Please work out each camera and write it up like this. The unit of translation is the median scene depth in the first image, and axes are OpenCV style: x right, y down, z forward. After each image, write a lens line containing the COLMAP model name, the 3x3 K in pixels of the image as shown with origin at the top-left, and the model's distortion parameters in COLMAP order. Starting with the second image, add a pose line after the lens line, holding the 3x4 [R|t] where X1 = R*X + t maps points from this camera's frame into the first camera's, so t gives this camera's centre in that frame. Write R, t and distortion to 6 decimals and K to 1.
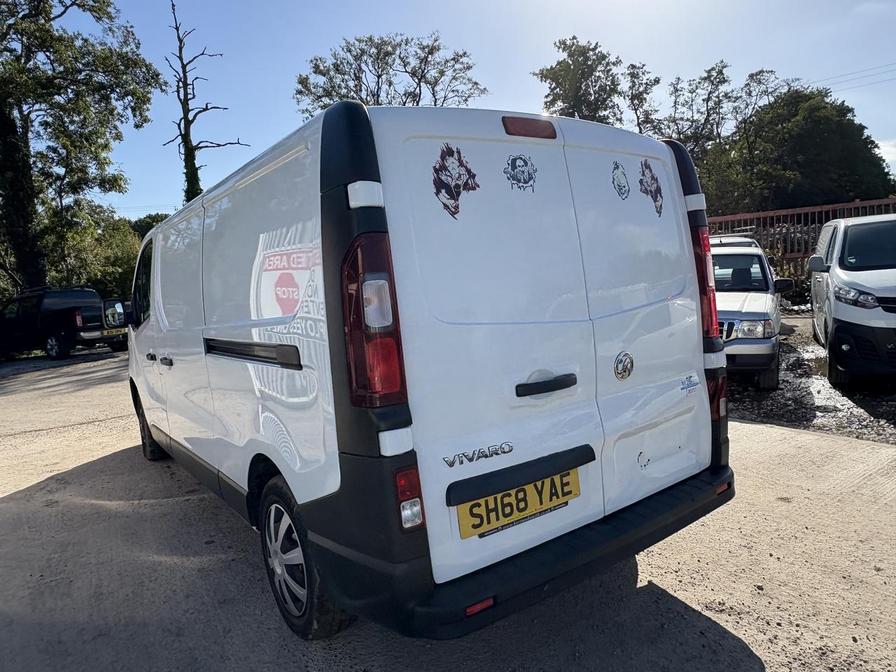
lens RADIAL K [[597.1, 0, 450.8], [0, 597.1, 324.7], [0, 0, 1]] dist [-0.000658, 0.000082]
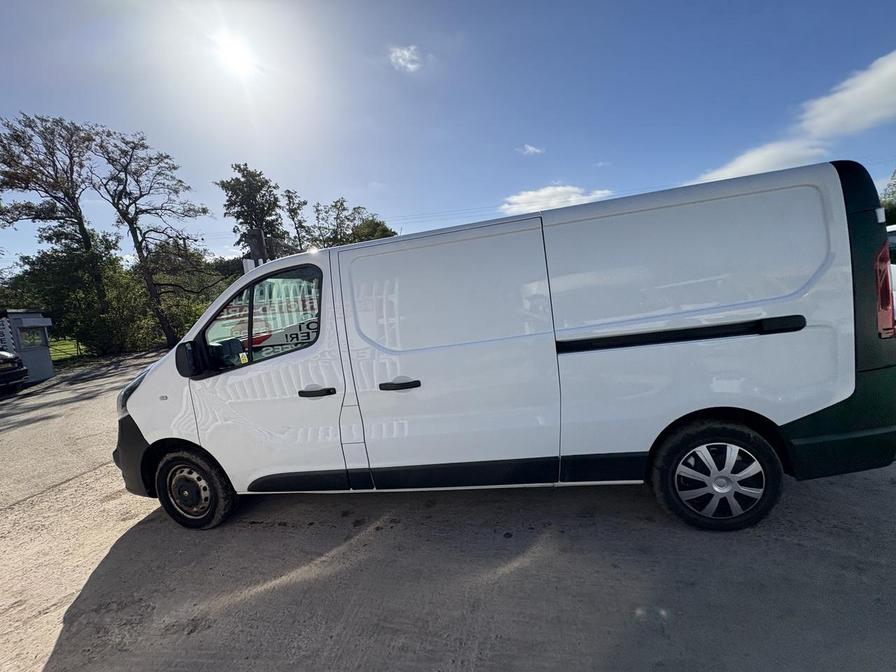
lens RADIAL K [[358.4, 0, 449.9], [0, 358.4, 333.2], [0, 0, 1]] dist [-0.002682, 0.001342]
pose [[0.722720, -0.084231, 0.685989, -0.099483], [0.120520, 0.992698, -0.005082, -0.000787], [-0.680552, 0.086348, 0.727594, 0.063505]]
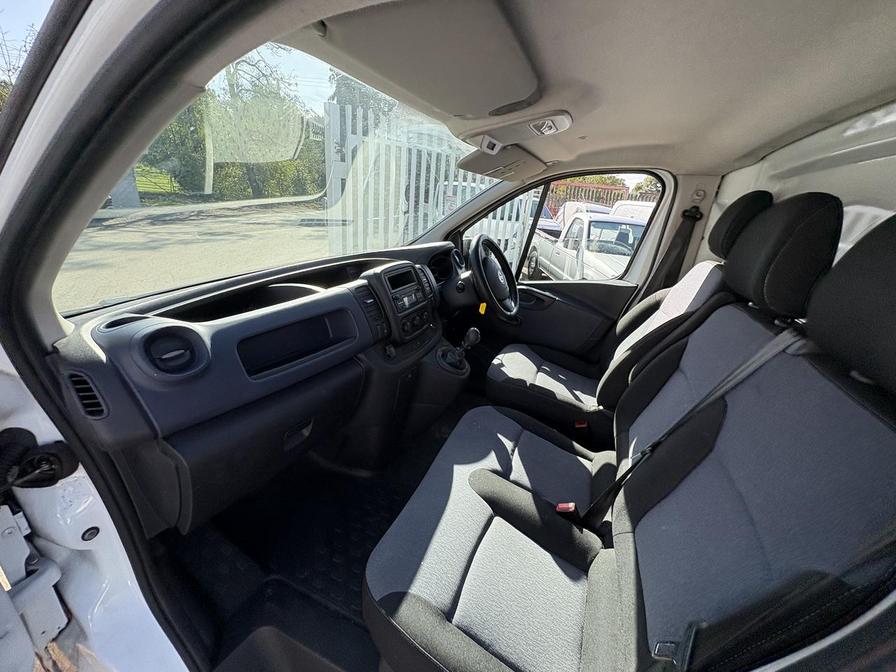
lens RADIAL K [[358.4, 0, 445.9], [0, 358.4, 334.9], [0, 0, 1]] dist [-0.002682, 0.001342]
pose [[0.851150, -0.052526, 0.522288, -0.073910], [-0.099300, 0.960904, 0.258462, -0.013518], [-0.515444, -0.271853, 0.812658, 0.139982]]
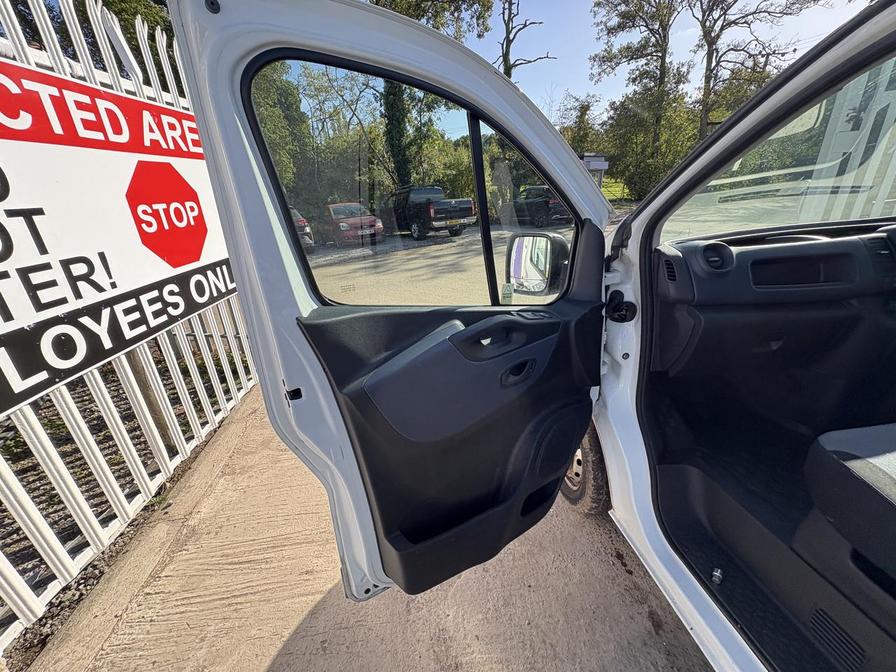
lens RADIAL K [[358.4, 0, 446.4], [0, 358.4, 333.8], [0, 0, 1]] dist [-0.002682, 0.001342]
pose [[0.877910, 0.199918, -0.435093, -0.083711], [-0.049705, 0.941809, 0.332454, -0.008638], [0.476238, -0.270238, 0.836761, 0.118411]]
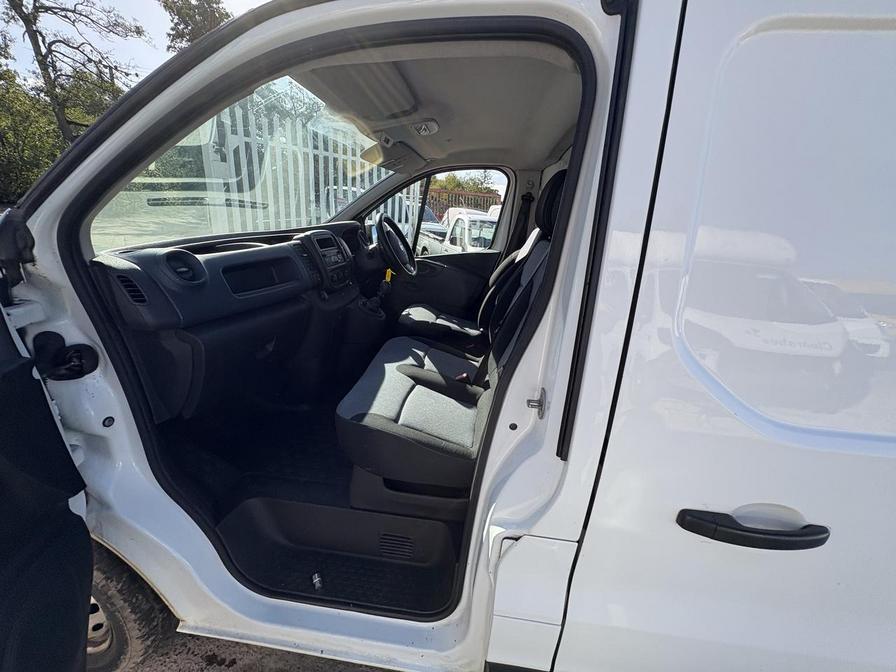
lens RADIAL K [[358.4, 0, 448.2], [0, 358.4, 337.8], [0, 0, 1]] dist [-0.002682, 0.001342]
pose [[0.664129, -0.122757, 0.737471, -0.085435], [-0.063255, 0.973664, 0.219037, -0.007373], [-0.744937, -0.192118, 0.638873, 0.127498]]
